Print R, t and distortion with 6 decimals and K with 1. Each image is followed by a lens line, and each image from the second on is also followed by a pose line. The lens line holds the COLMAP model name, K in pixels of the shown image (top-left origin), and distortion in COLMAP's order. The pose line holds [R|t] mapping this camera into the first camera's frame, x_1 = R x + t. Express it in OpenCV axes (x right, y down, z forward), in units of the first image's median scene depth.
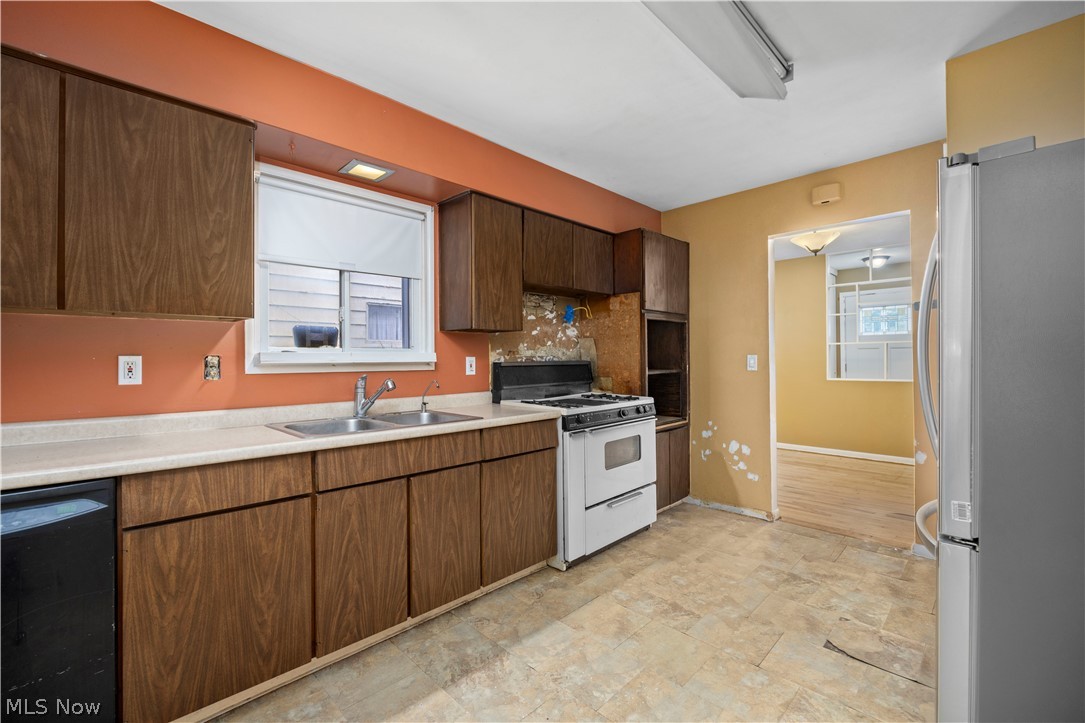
lens RADIAL K [[460.4, 0, 546.7], [0, 460.4, 360.5], [0, 0, 1]] dist [-0.019387, 0.000011]
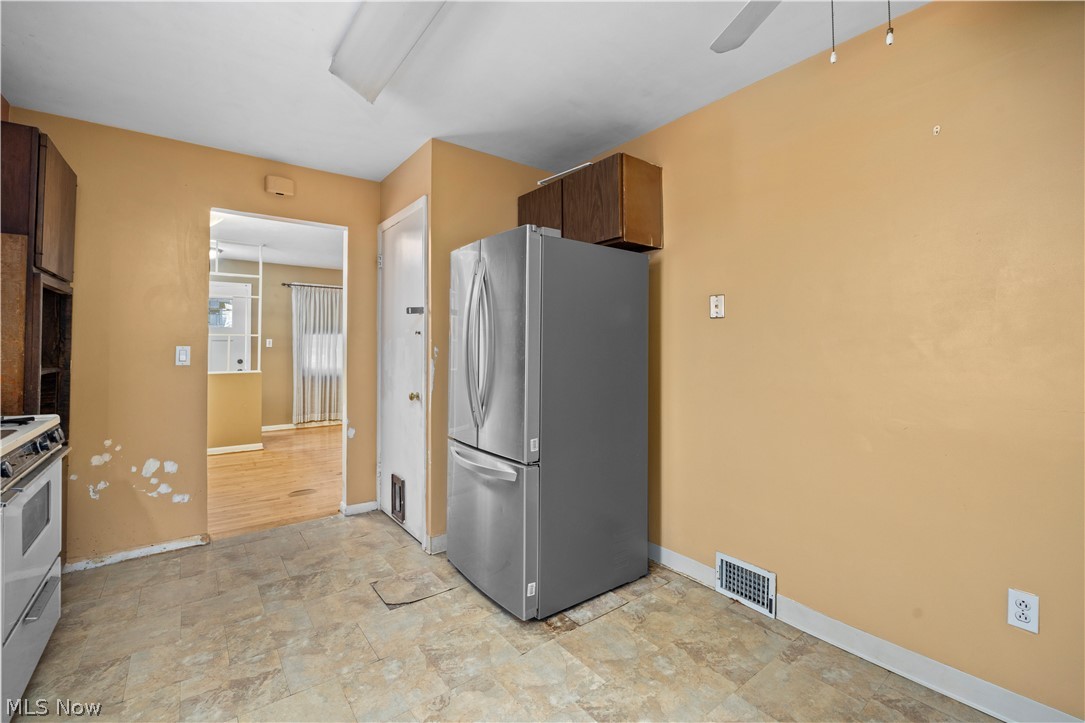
lens RADIAL K [[460.4, 0, 535.4], [0, 460.4, 340.6], [0, 0, 1]] dist [-0.019387, 0.000011]
pose [[0.128985, 0.022933, 0.991381, -0.306687], [0.003370, 0.999717, -0.023565, -0.001138], [-0.991641, 0.006381, 0.128871, 0.326863]]
